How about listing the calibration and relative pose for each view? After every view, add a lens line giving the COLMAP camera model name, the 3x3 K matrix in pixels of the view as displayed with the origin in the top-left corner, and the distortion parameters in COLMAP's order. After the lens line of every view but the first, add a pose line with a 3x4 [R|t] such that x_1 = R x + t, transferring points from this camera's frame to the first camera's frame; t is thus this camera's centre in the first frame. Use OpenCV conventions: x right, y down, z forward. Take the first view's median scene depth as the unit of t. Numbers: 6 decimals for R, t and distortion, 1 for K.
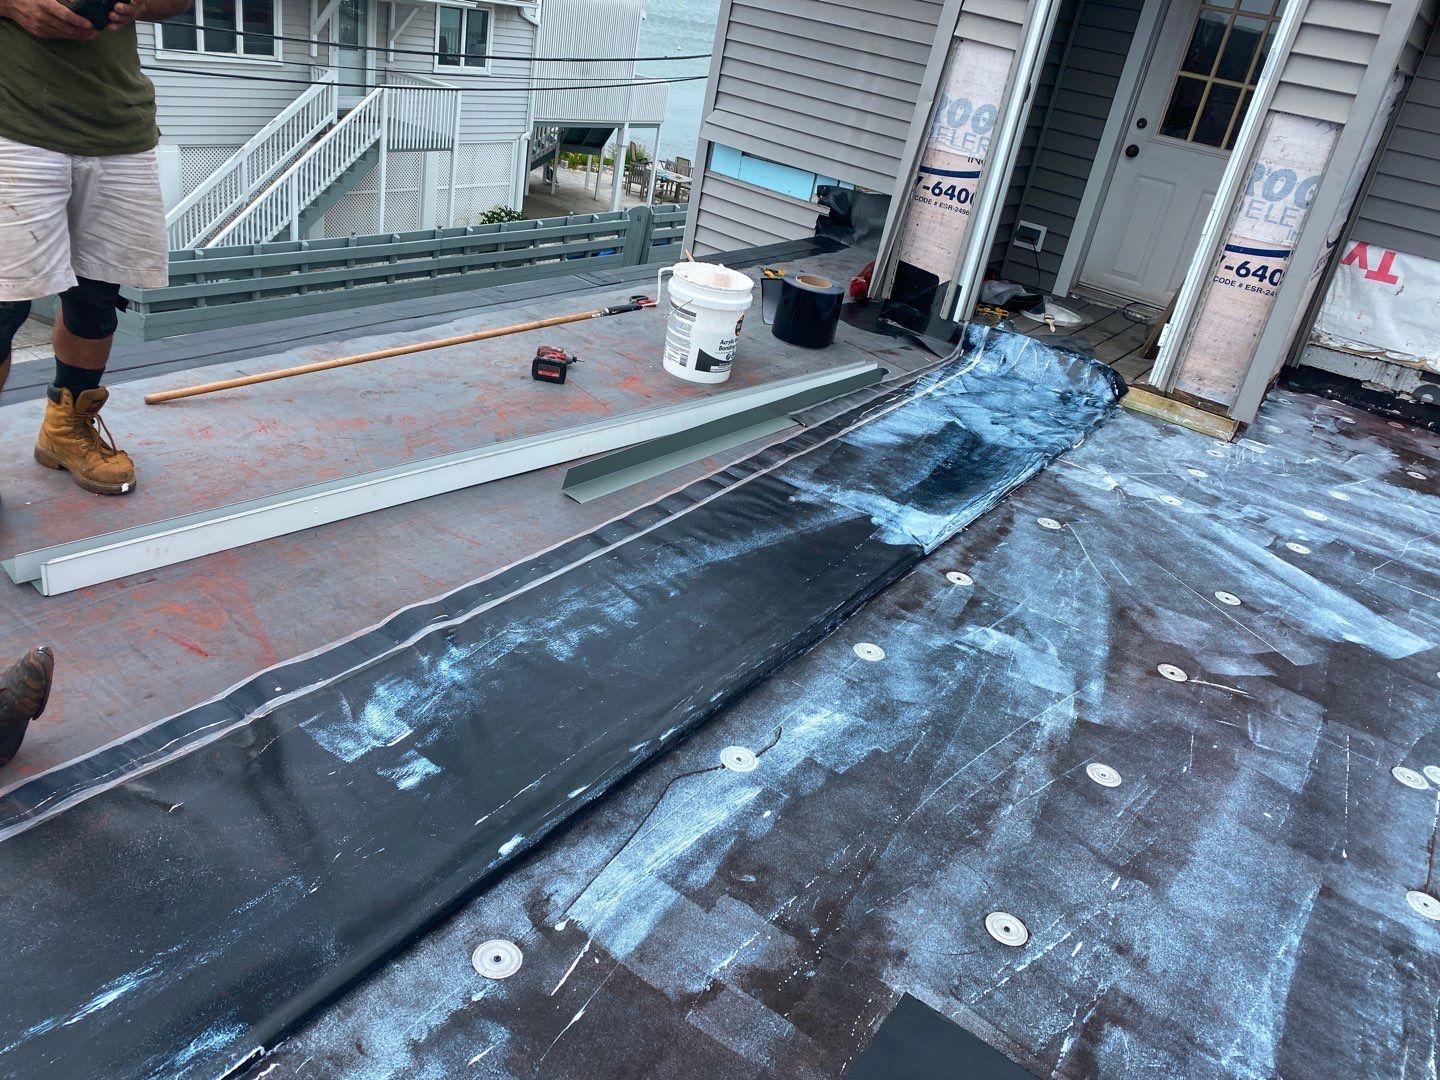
lens RADIAL K [[1119.2, 0, 720.0], [0, 1119.2, 540.0], [0, 0, 1]] dist [0.003420, 0.008695]
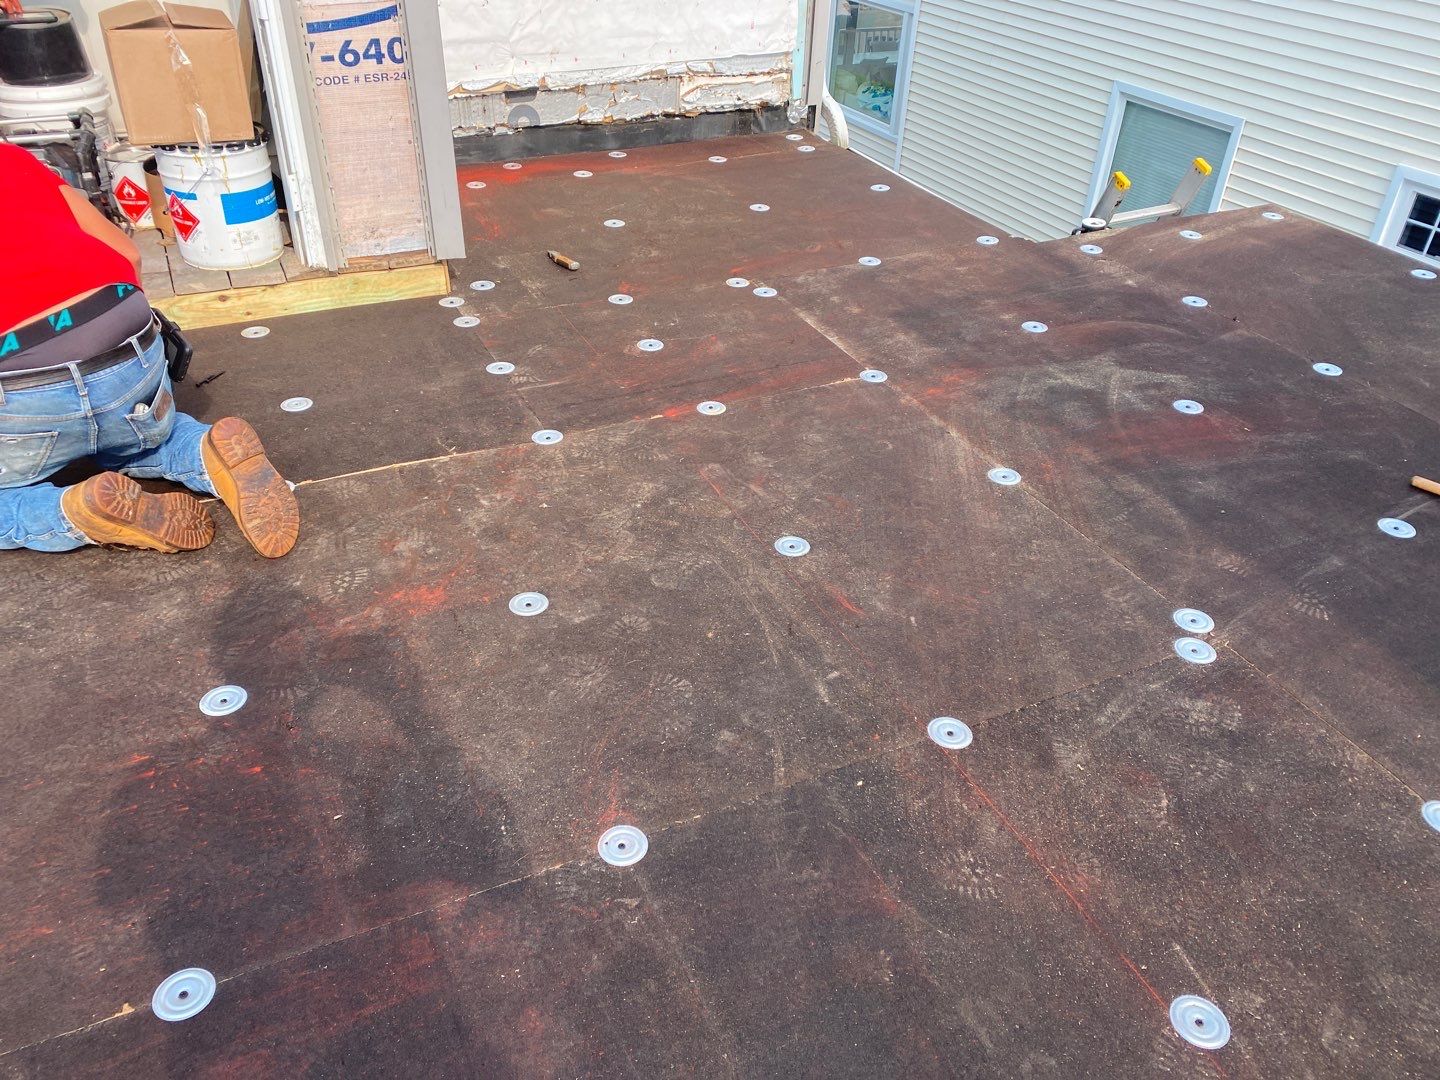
lens RADIAL K [[1109.0, 0, 723.7], [0, 1109.0, 539.8], [0, 0, 1]] dist [0.013721, -0.012617]
pose [[0.495453, -0.608956, 0.619434, 0.004126], [0.437486, 0.791000, 0.427698, -0.185286], [-0.750422, 0.059089, 0.658313, 0.399292]]
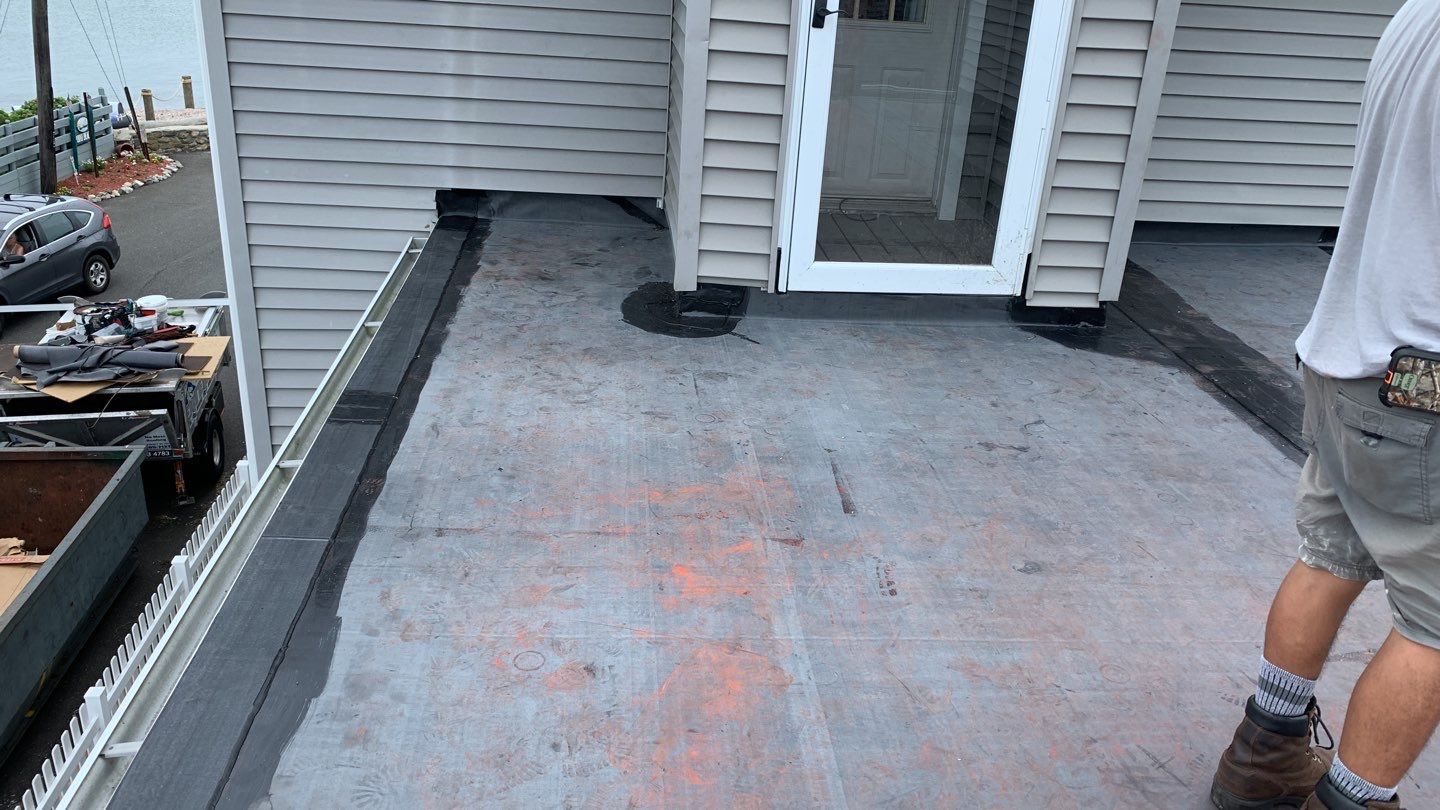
lens RADIAL K [[1100.2, 0, 730.6], [0, 1100.2, 400.5], [0, 0, 1]] dist [0.043102, -0.051784]
pose [[0.758533, -0.370964, 0.535736, -0.301492], [0.358136, 0.924169, 0.132855, -0.259482], [-0.544395, 0.091092, 0.833869, 0.380013]]
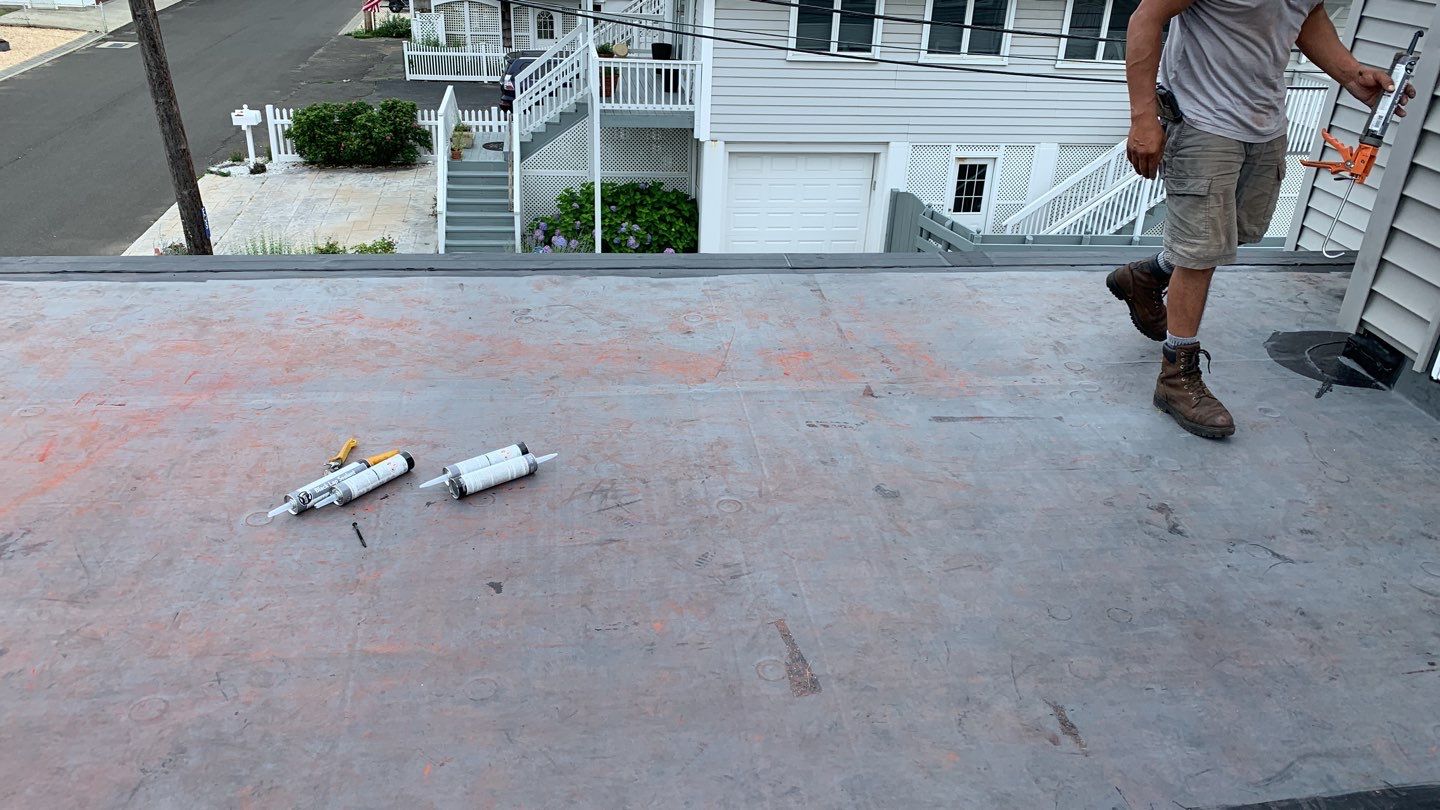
lens RADIAL K [[1100.2, 0, 730.6], [0, 1100.2, 400.5], [0, 0, 1]] dist [0.043102, -0.051784]
pose [[0.673029, 0.182922, -0.716639, 0.433666], [-0.268353, 0.963301, -0.006141, -0.073823], [0.689216, 0.196445, 0.697418, 0.300168]]
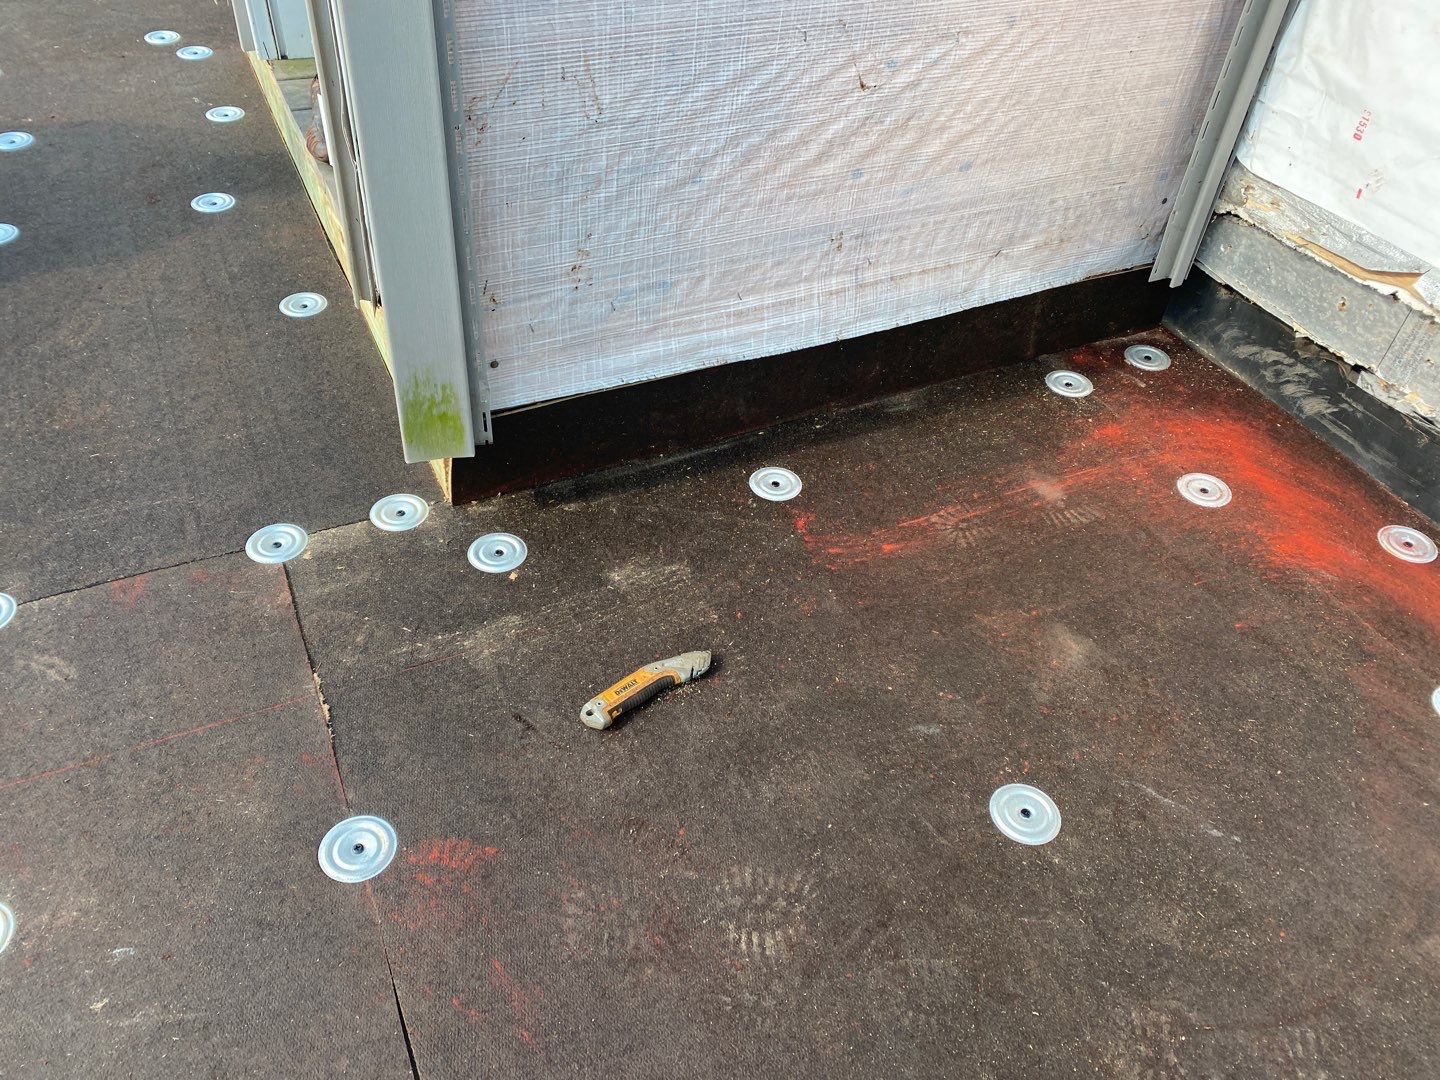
lens RADIAL K [[1103.2, 0, 720.0], [0, 1103.2, 540.0], [0, 0, 1]] dist [0.024498, -0.005118]
pose [[0.856887, 0.253244, -0.449012, 0.643472], [-0.151226, 0.956182, 0.250693, -0.163980], [0.492823, -0.146914, 0.857637, 0.747582]]
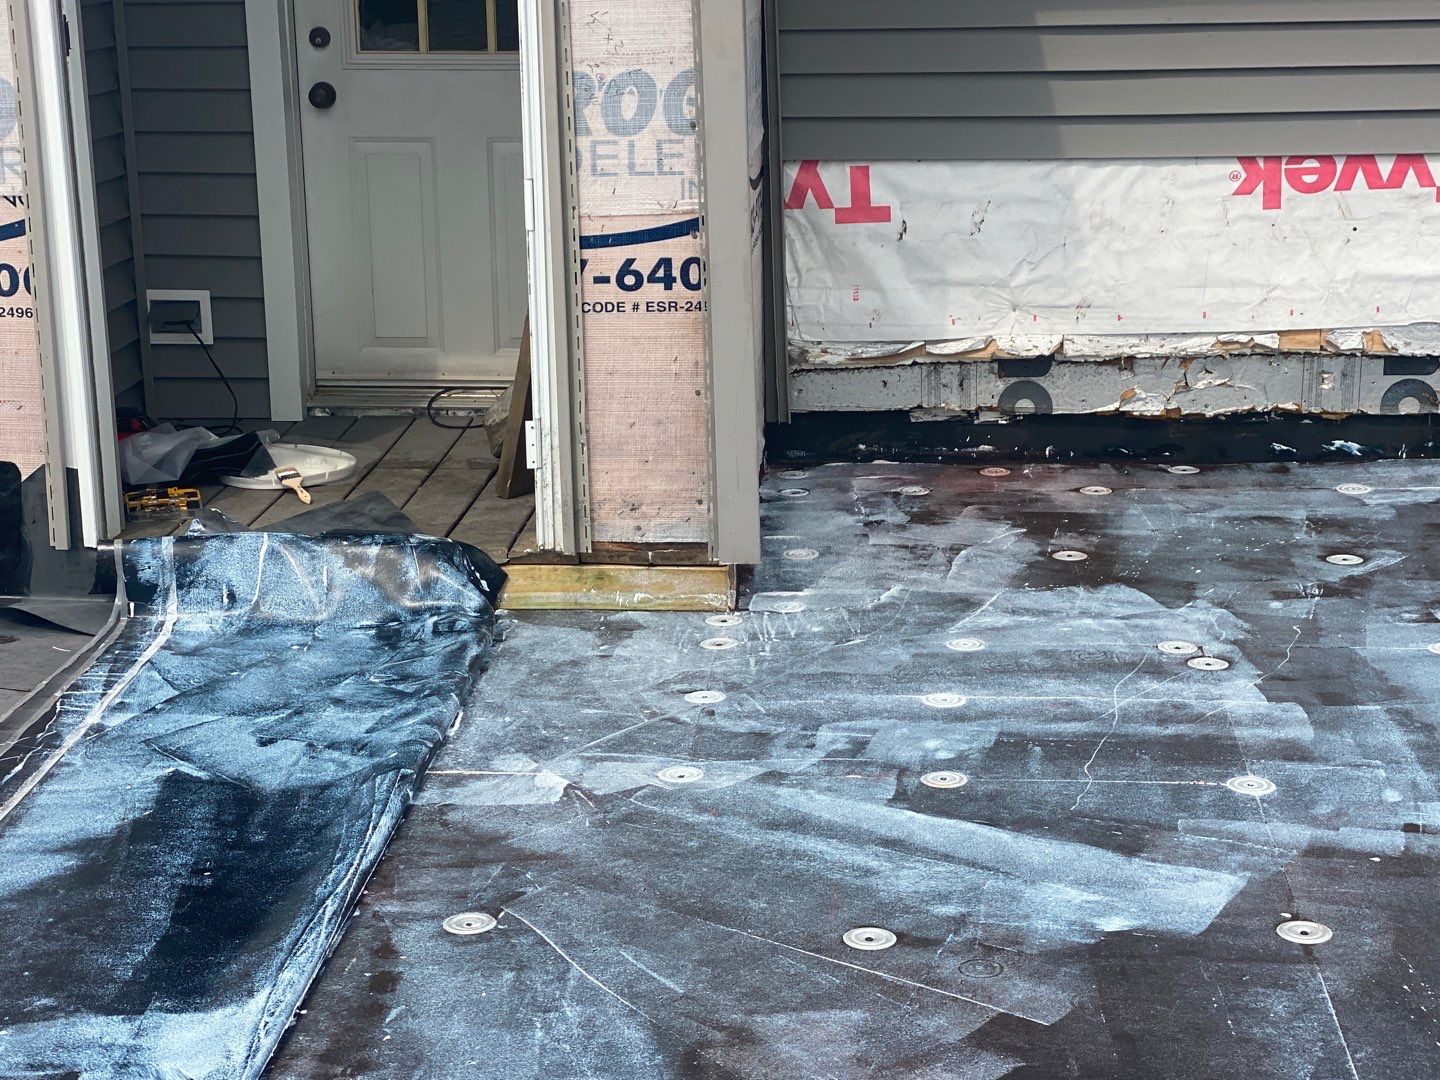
lens RADIAL K [[2551.0, 0, 720.0], [0, 2551.0, 540.0], [0, 0, 1]] dist [0.014204, 1.095714]
pose [[0.853503, -0.303890, 0.423301, -0.002741], [0.371724, 0.924360, -0.085905, -0.023682], [-0.365176, 0.230672, 0.901907, 0.012055]]
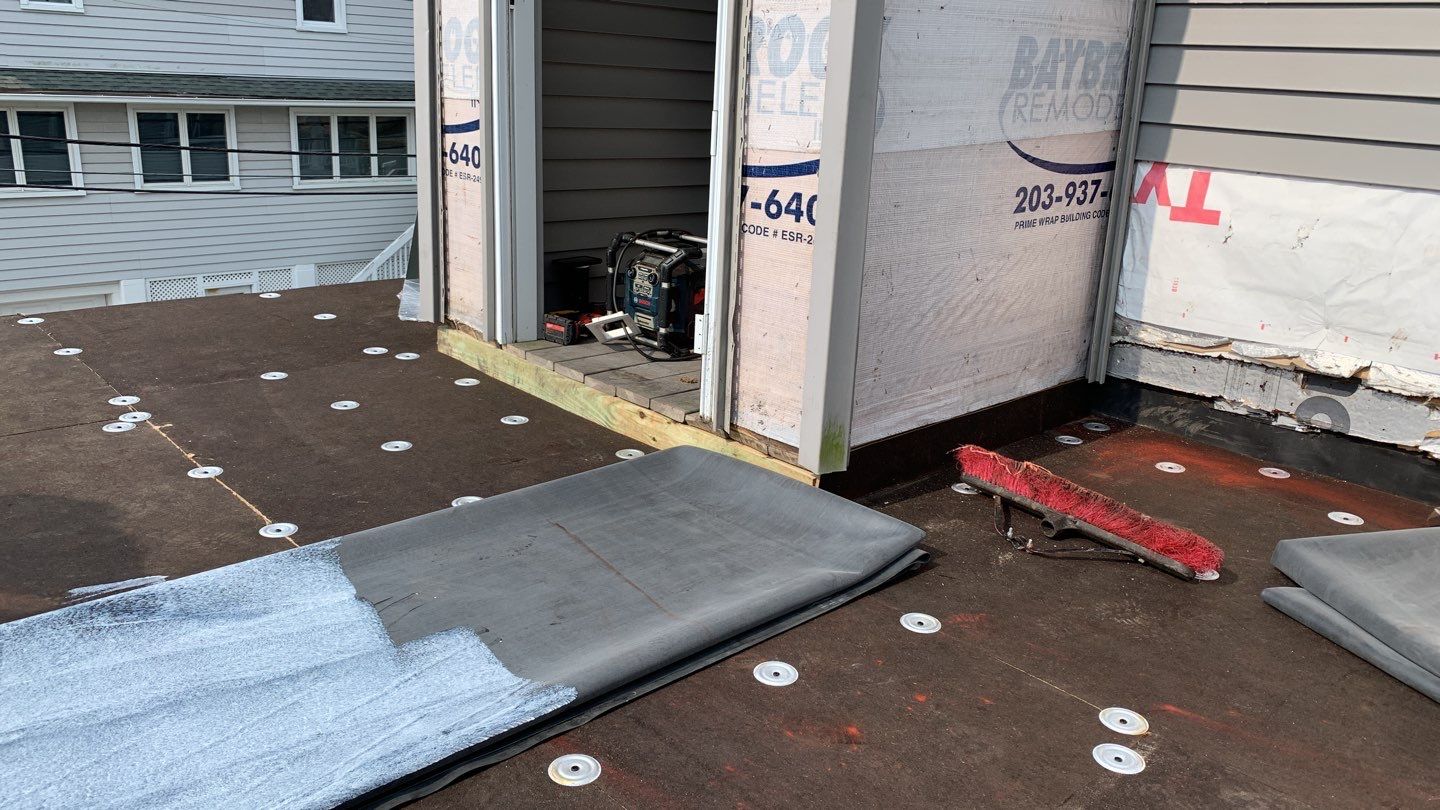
lens RADIAL K [[1100.2, 0, 730.6], [0, 1100.2, 400.5], [0, 0, 1]] dist [0.043102, -0.051784]
pose [[0.968455, -0.059993, -0.241860, 0.531511], [0.010774, 0.979759, -0.199889, -0.035561], [0.248957, 0.190978, 0.949499, 0.461680]]
